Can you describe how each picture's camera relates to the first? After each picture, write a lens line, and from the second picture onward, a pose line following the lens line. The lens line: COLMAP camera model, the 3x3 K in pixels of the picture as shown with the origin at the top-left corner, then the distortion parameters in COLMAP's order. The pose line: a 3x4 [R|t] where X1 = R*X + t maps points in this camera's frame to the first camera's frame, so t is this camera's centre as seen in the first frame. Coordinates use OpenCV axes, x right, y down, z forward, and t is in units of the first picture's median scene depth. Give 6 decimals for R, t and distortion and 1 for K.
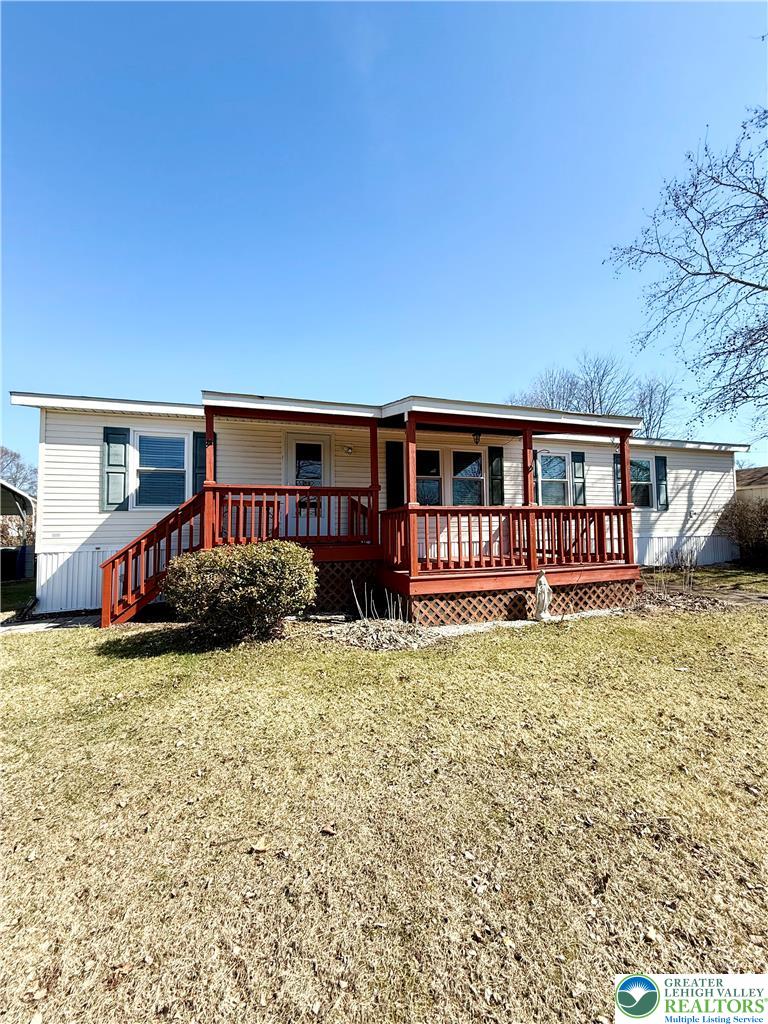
lens RADIAL K [[407.9, 0, 383.5], [0, 407.9, 511.4], [0, 0, 1]] dist [0.001015, -0.000045]
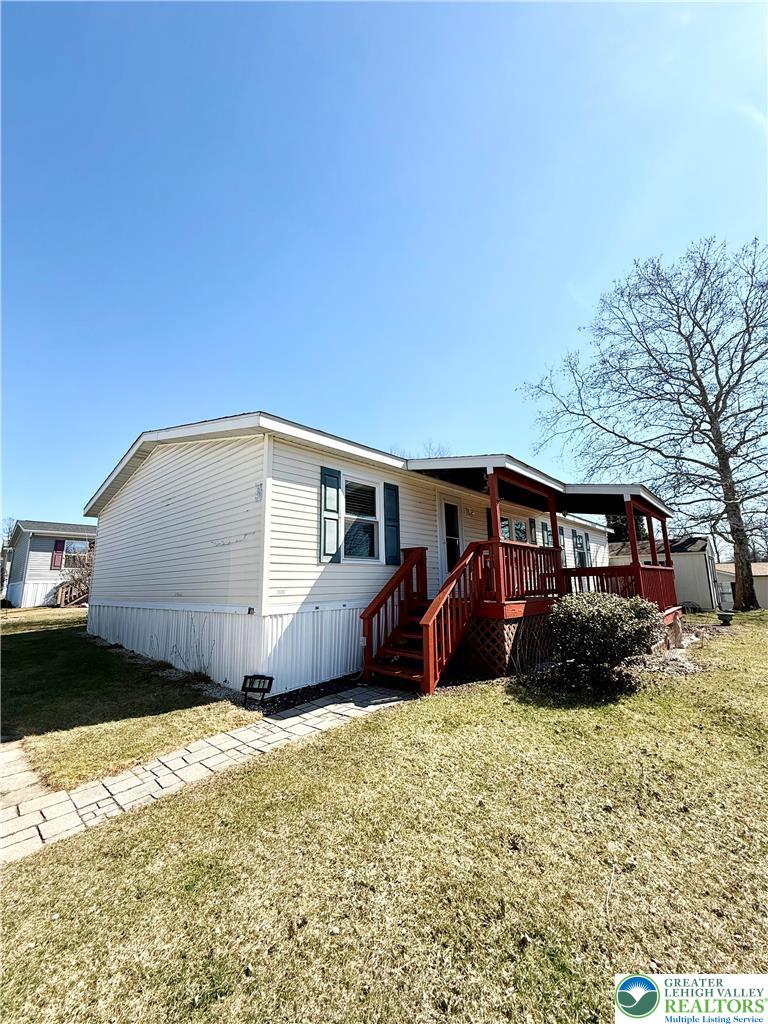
lens RADIAL K [[407.9, 0, 383.1], [0, 407.9, 511.2], [0, 0, 1]] dist [0.001015, -0.000045]
pose [[0.859849, 0.083521, 0.503671, -1.006890], [-0.010624, 0.989242, -0.145902, 0.015228], [-0.510439, 0.120103, 0.851486, 0.193914]]
